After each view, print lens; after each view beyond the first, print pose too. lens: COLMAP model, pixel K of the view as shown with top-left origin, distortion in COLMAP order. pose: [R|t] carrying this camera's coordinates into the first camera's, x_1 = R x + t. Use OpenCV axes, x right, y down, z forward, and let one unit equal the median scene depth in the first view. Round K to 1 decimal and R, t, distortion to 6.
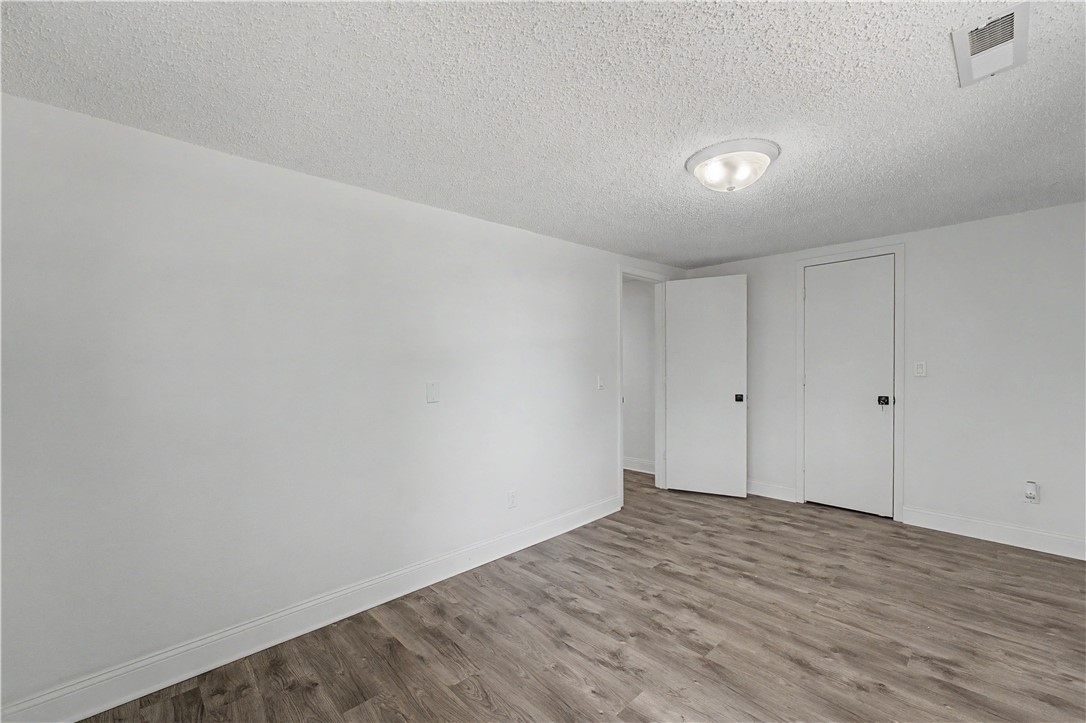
lens RADIAL K [[448.2, 0, 542.0], [0, 448.2, 366.3], [0, 0, 1]] dist [0.002552, 0.000224]
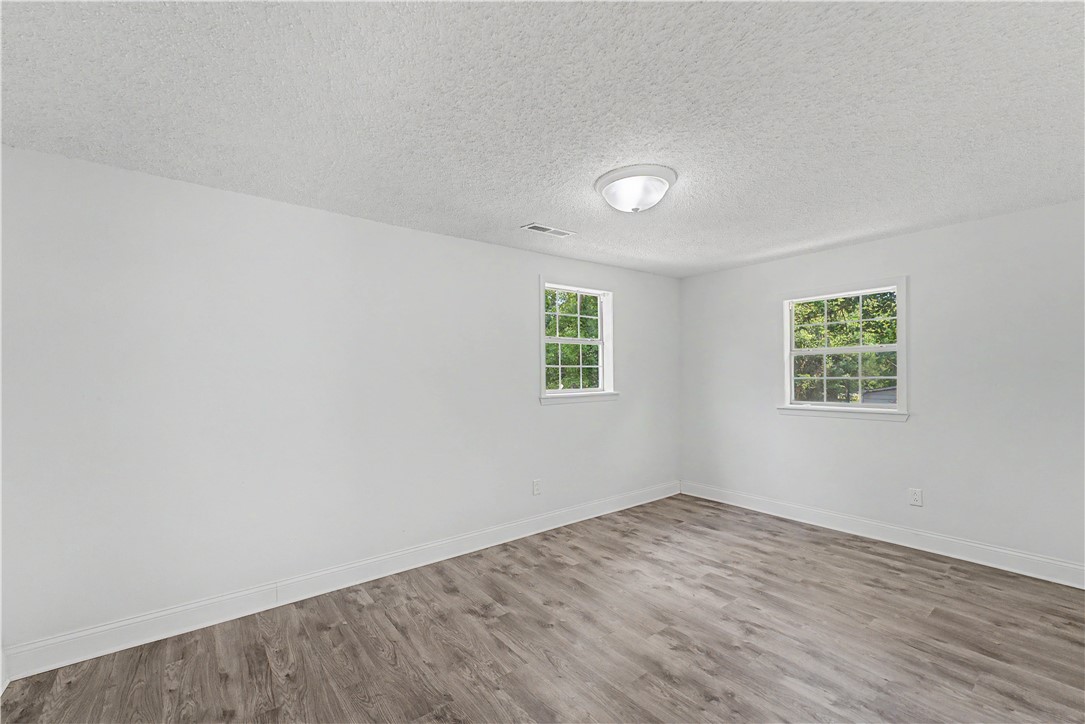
lens RADIAL K [[447.8, 0, 543.2], [0, 447.8, 366.4], [0, 0, 1]] dist [0.002552, 0.000224]
pose [[-0.995155, 0.024738, 0.095151, 0.509809], [0.023813, 0.999658, -0.010836, -0.012925], [-0.095386, -0.008517, -0.995404, 2.000690]]
